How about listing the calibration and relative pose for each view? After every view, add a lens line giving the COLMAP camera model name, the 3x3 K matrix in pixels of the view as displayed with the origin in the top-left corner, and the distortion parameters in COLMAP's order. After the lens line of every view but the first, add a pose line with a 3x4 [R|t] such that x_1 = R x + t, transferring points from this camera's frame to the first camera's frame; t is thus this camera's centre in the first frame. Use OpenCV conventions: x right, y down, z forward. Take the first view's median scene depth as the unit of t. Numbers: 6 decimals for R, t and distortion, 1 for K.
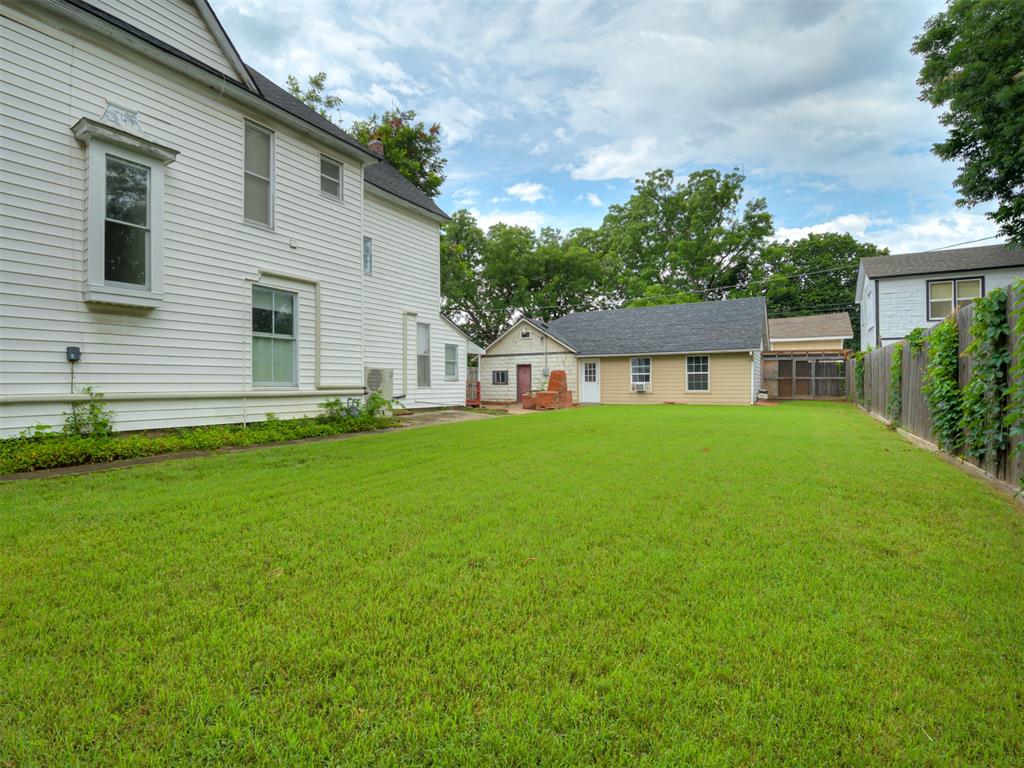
lens RADIAL K [[470.1, 0, 503.6], [0, 470.1, 381.3], [0, 0, 1]] dist [0.002556, -0.000110]
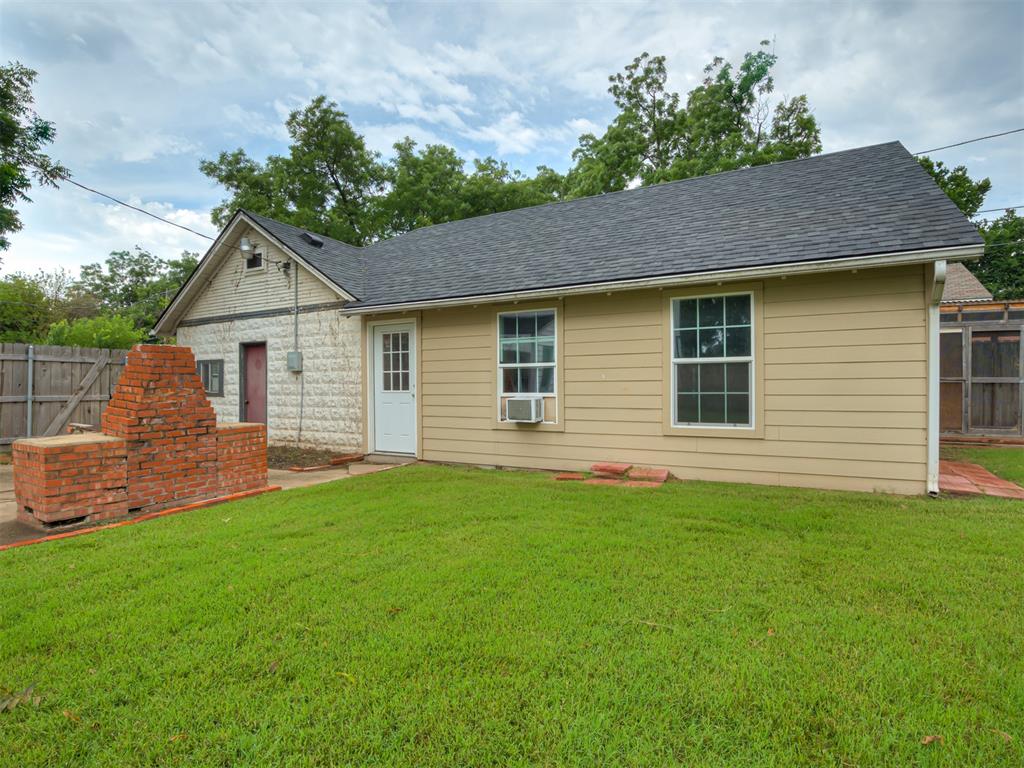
lens RADIAL K [[520.4, 0, 537.0], [0, 520.4, 388.5], [0, 0, 1]] dist [-0.005362, -0.000130]
pose [[0.996103, 0.000062, 0.088195, 0.271028], [-0.000698, 0.999974, 0.007181, -0.002965], [-0.088192, -0.007214, 0.996077, 0.673733]]
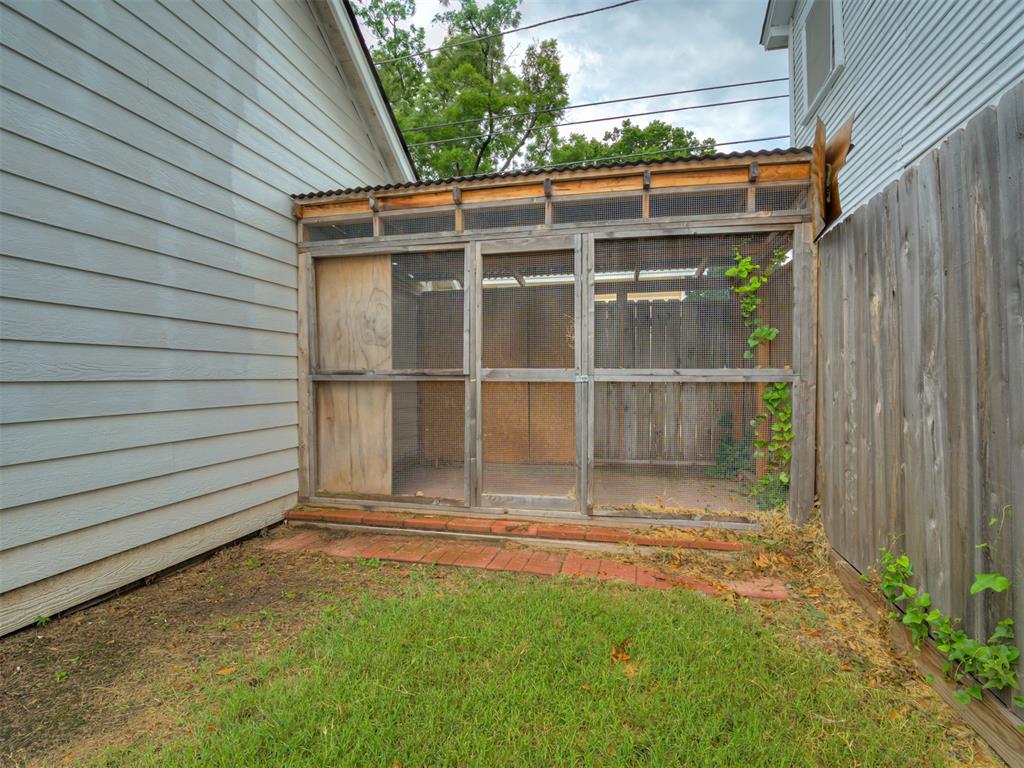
lens RADIAL K [[520.4, 0, 514.1], [0, 520.4, 380.8], [0, 0, 1]] dist [-0.005362, -0.000130]
pose [[0.940239, -0.004007, 0.340491, 0.610892], [-0.000720, 0.999905, 0.013755, -0.007399], [-0.340514, -0.013178, 0.940147, 0.898070]]
